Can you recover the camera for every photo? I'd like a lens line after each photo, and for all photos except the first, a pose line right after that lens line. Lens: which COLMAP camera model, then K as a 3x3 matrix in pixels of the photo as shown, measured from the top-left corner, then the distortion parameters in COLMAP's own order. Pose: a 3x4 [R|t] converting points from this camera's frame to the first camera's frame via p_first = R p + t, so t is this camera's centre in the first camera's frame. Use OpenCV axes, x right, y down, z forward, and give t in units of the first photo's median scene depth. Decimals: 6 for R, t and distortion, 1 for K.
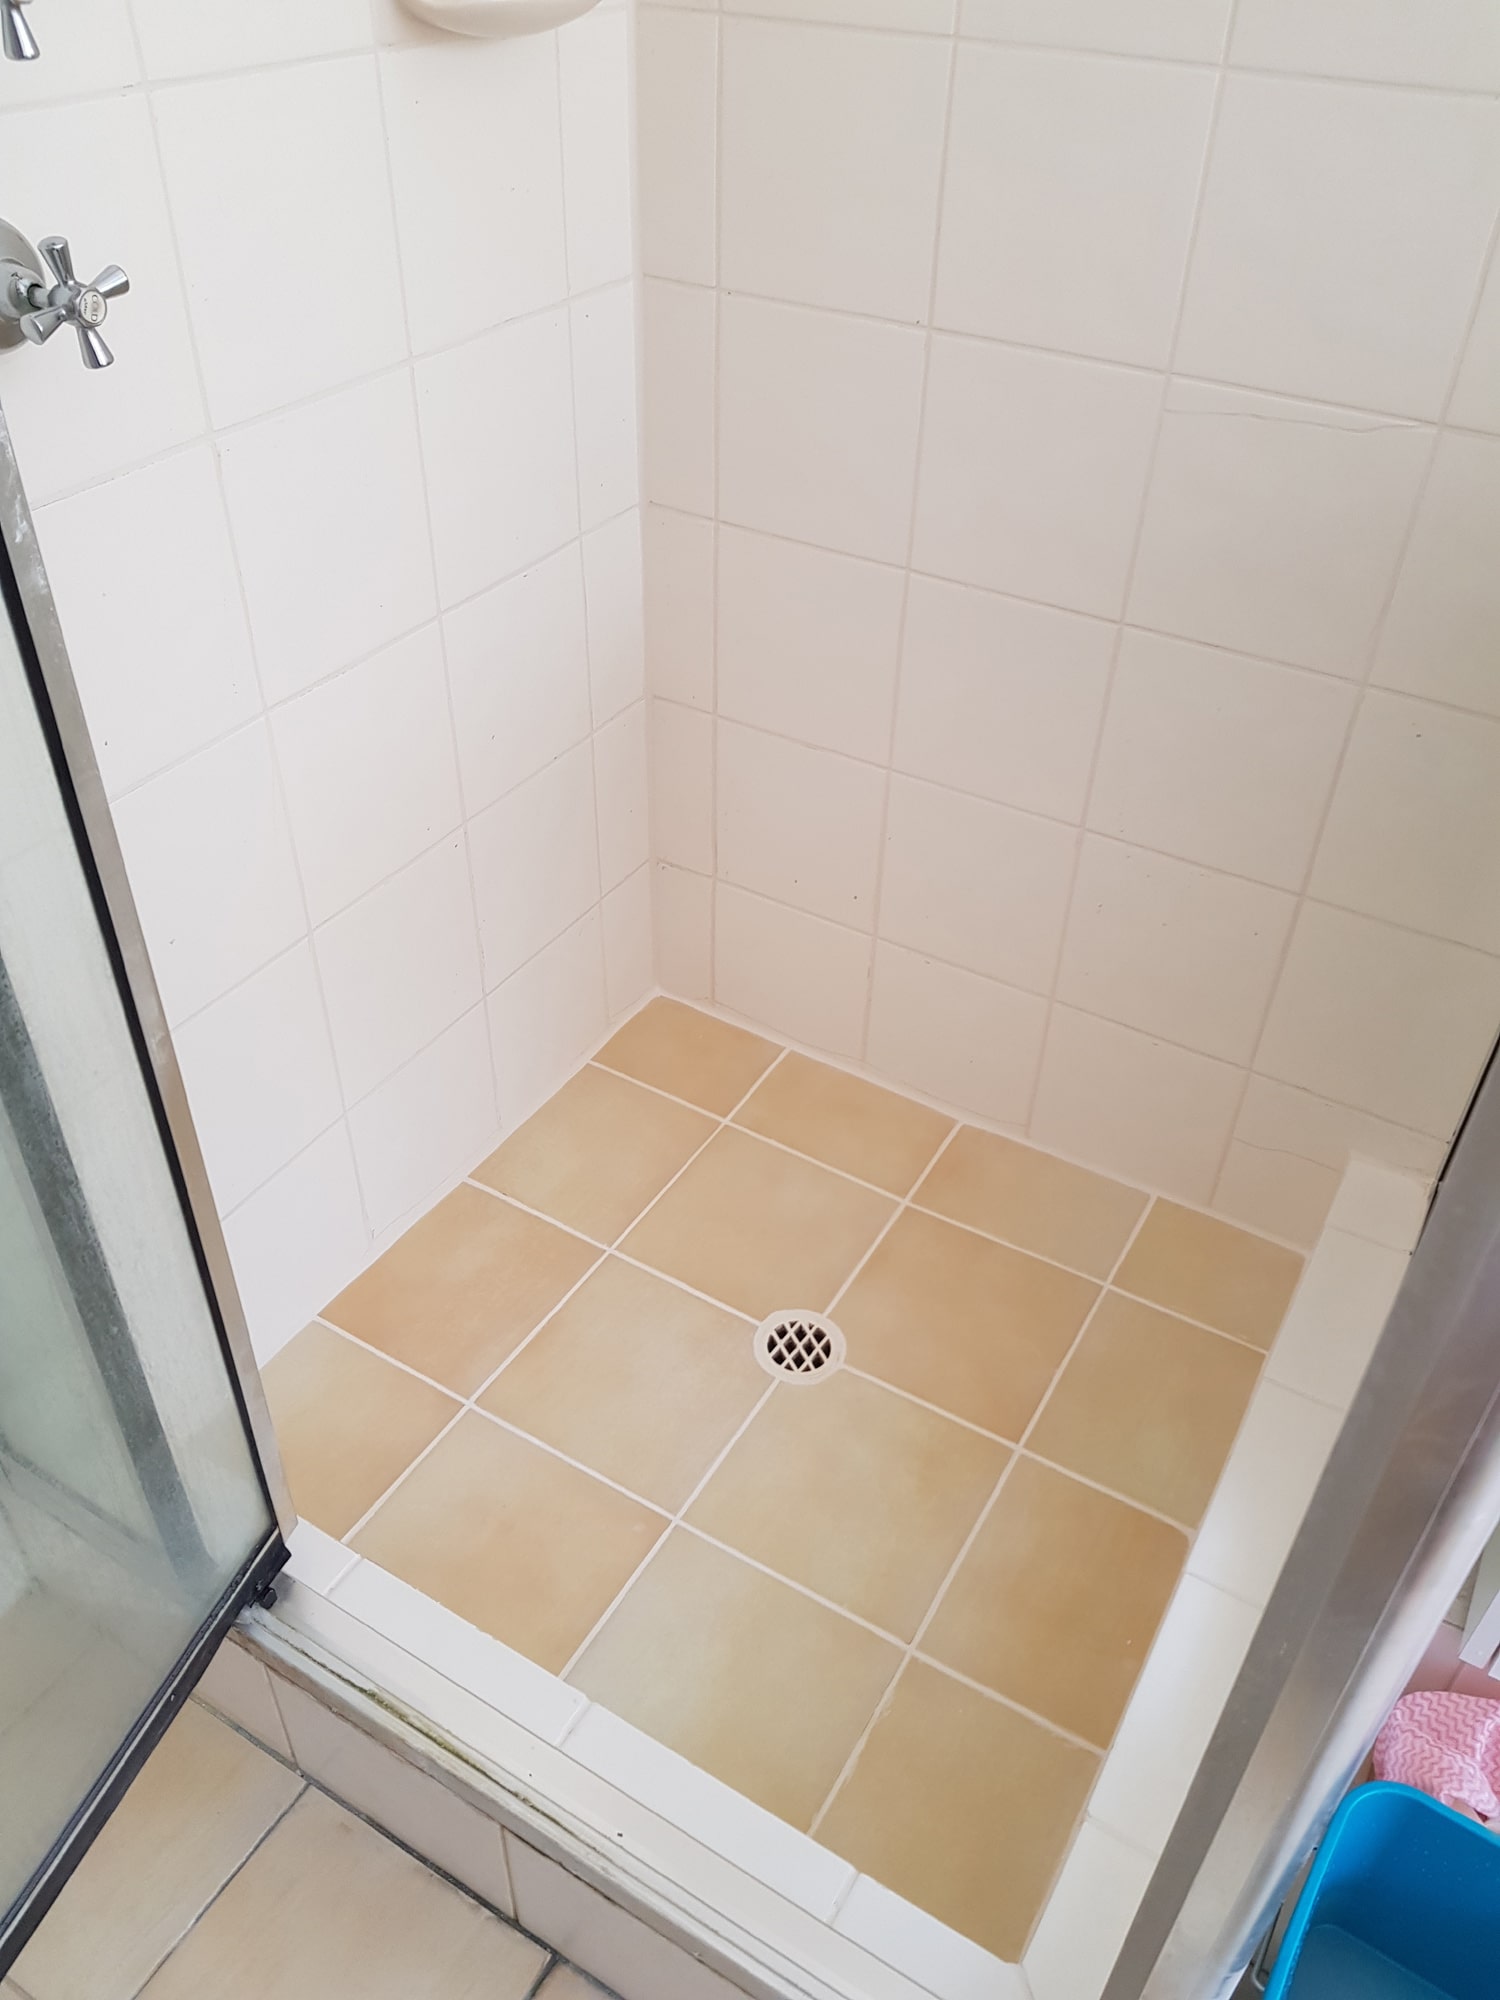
lens RADIAL K [[1562.6, 0, 749.9], [0, 1562.6, 998.8], [0, 0, 1]] dist [0.024393, 0.012612]
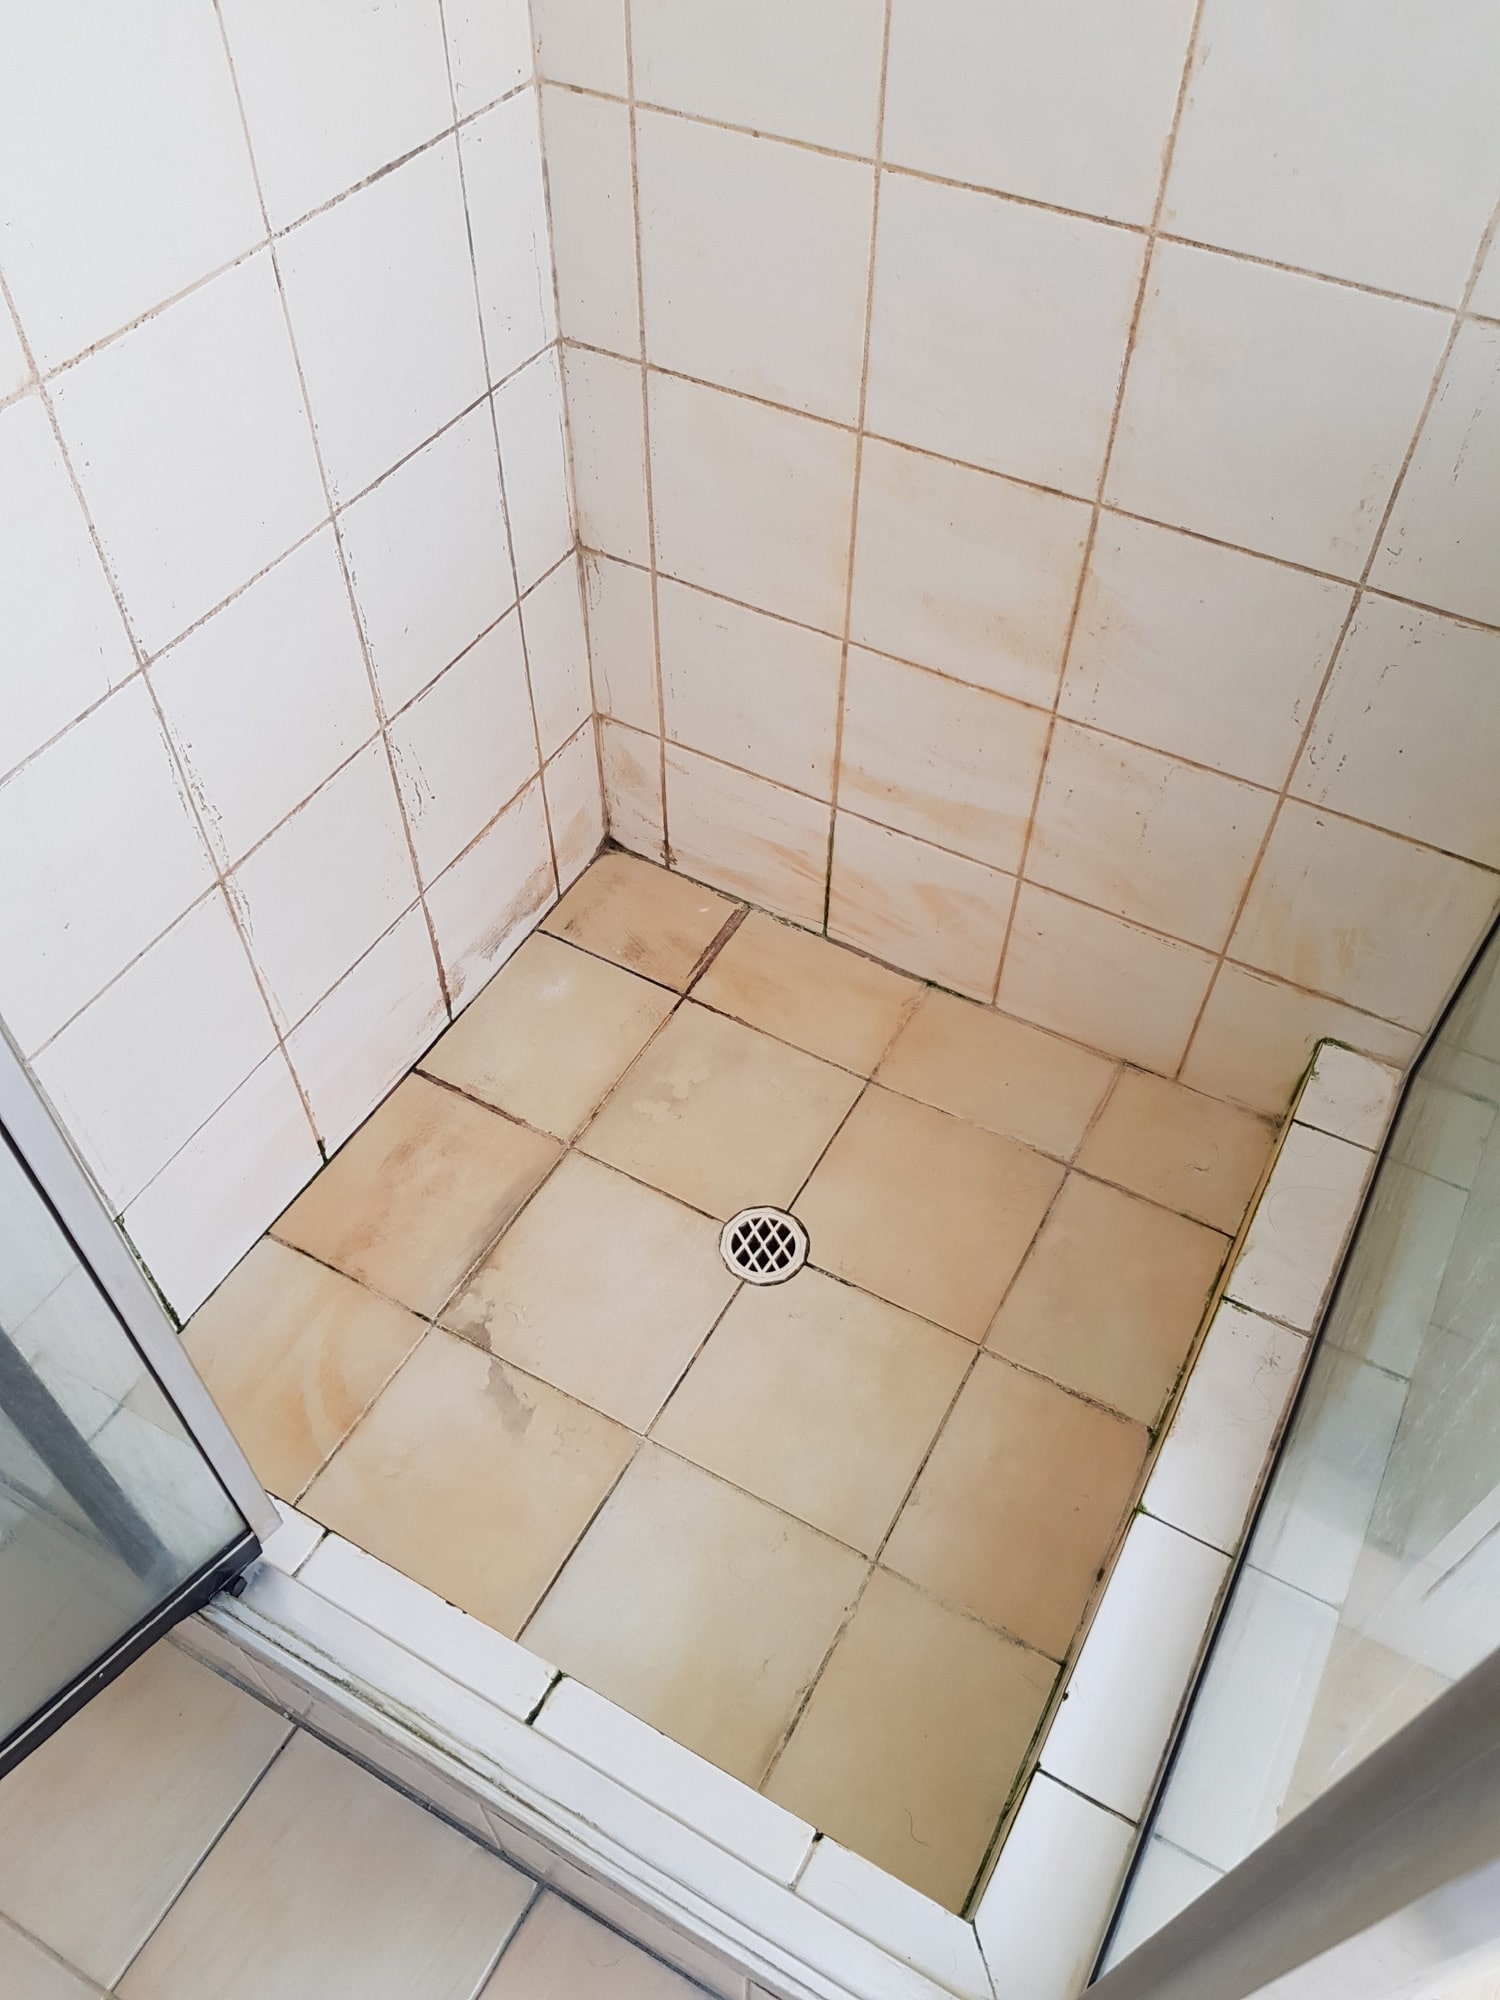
lens RADIAL K [[1562.6, 0, 749.0], [0, 1562.6, 999.3], [0, 0, 1]] dist [0.024393, 0.012612]
pose [[0.999432, -0.031957, 0.010680, 0.017062], [0.029155, 0.979081, 0.201369, -0.132860], [-0.016892, -0.200943, 0.979457, 0.058470]]
